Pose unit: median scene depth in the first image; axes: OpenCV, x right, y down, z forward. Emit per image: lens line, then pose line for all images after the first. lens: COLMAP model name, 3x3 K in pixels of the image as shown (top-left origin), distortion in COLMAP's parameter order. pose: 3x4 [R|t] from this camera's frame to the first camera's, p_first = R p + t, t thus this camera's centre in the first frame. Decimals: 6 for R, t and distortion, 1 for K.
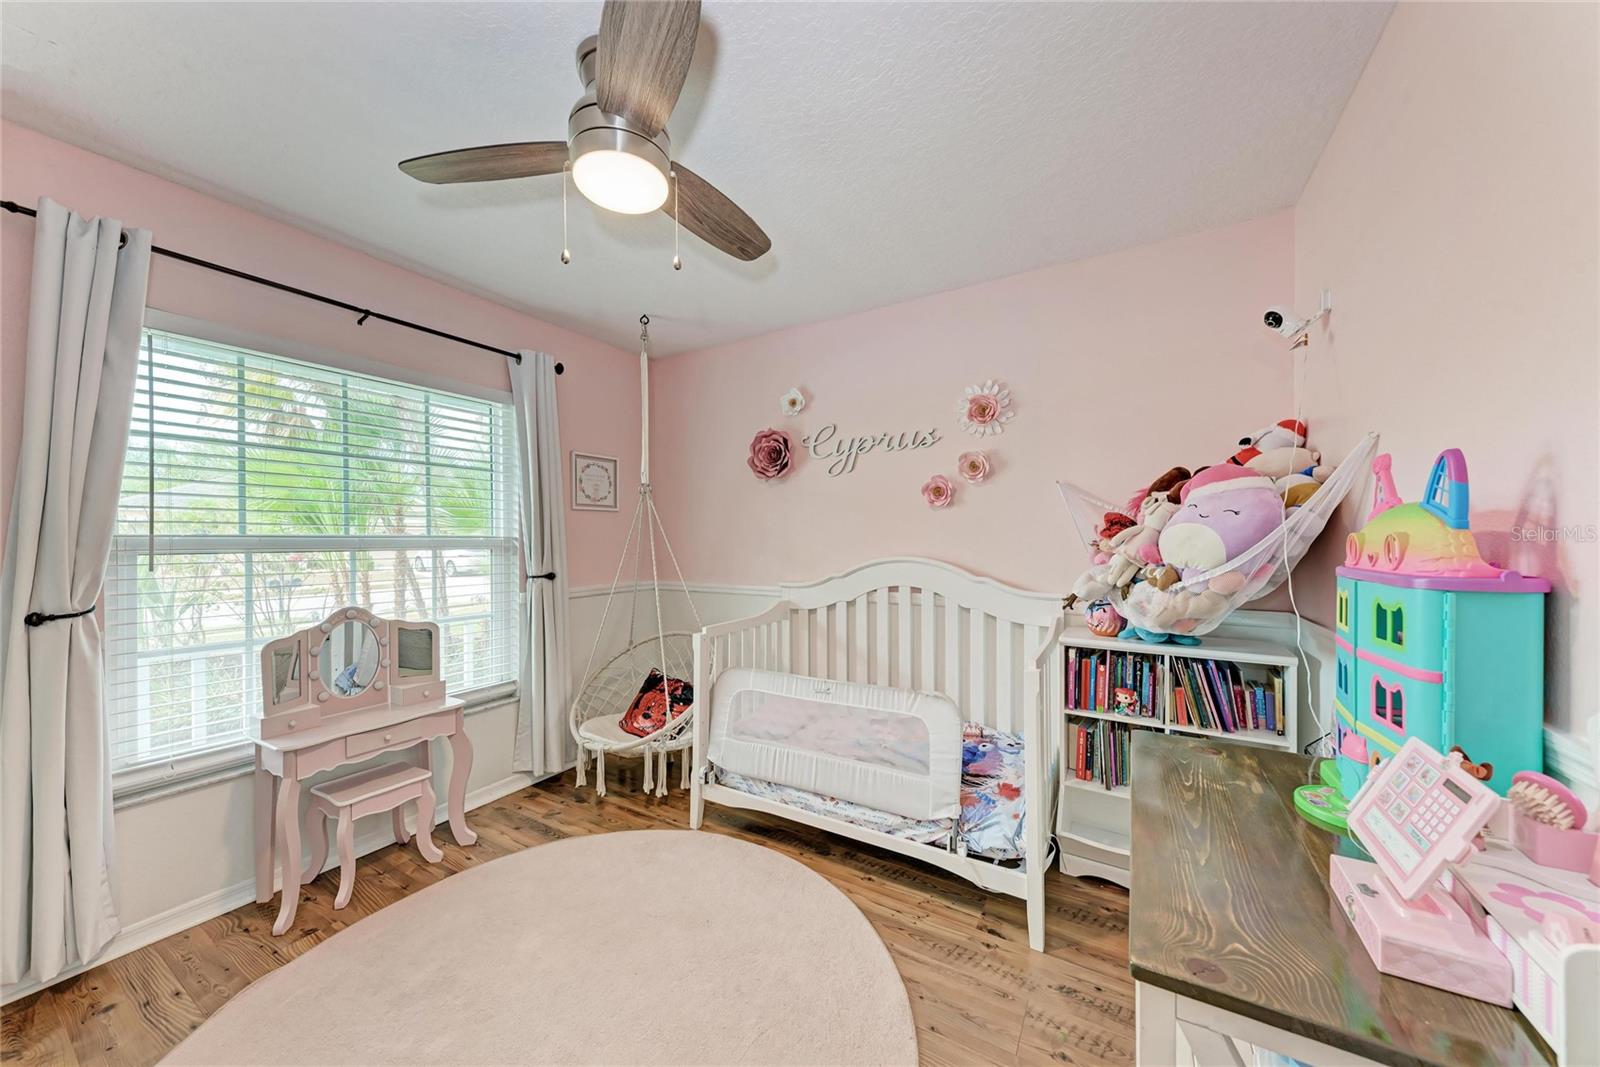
lens RADIAL K [[549.0, 0, 814.4], [0, 549.0, 540.9], [0, 0, 1]] dist [0.010892, -0.002694]
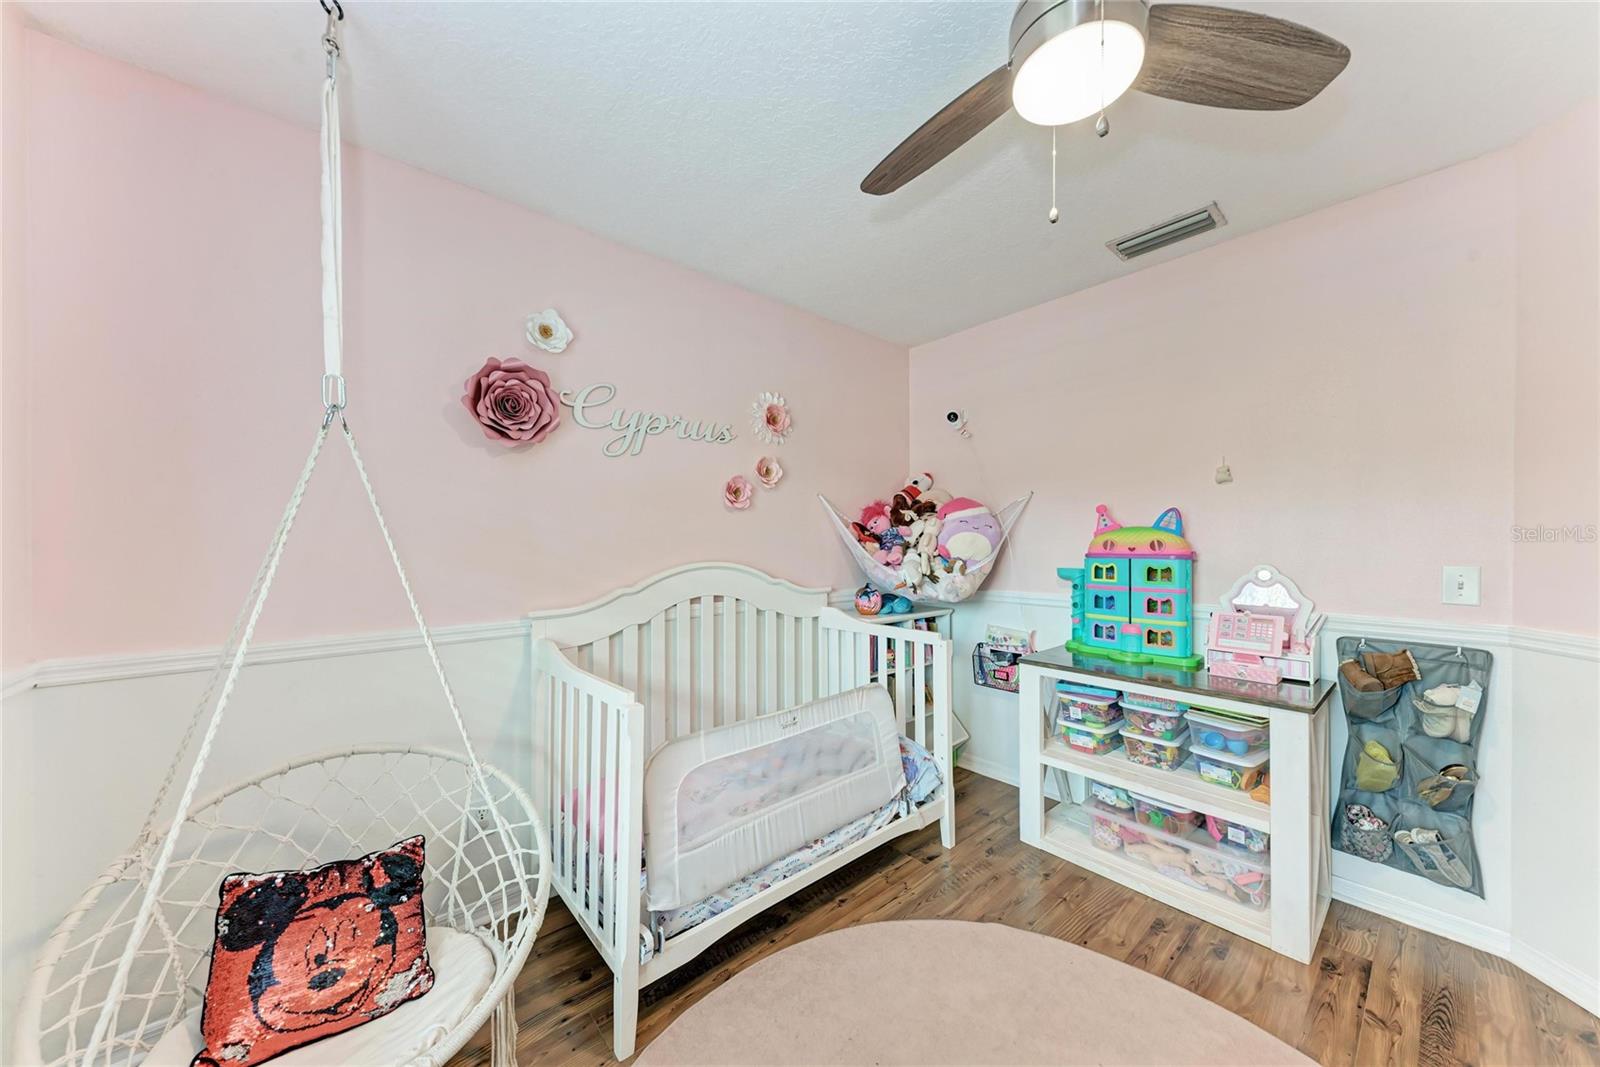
lens RADIAL K [[549.0, 0, 800.5], [0, 549.0, 537.0], [0, 0, 1]] dist [0.010892, -0.002694]
pose [[0.316520, 0.009409, 0.948539, -0.669845], [0.006458, 0.999906, -0.012073, 0.000252], [-0.948564, 0.009947, 0.316429, 0.619319]]
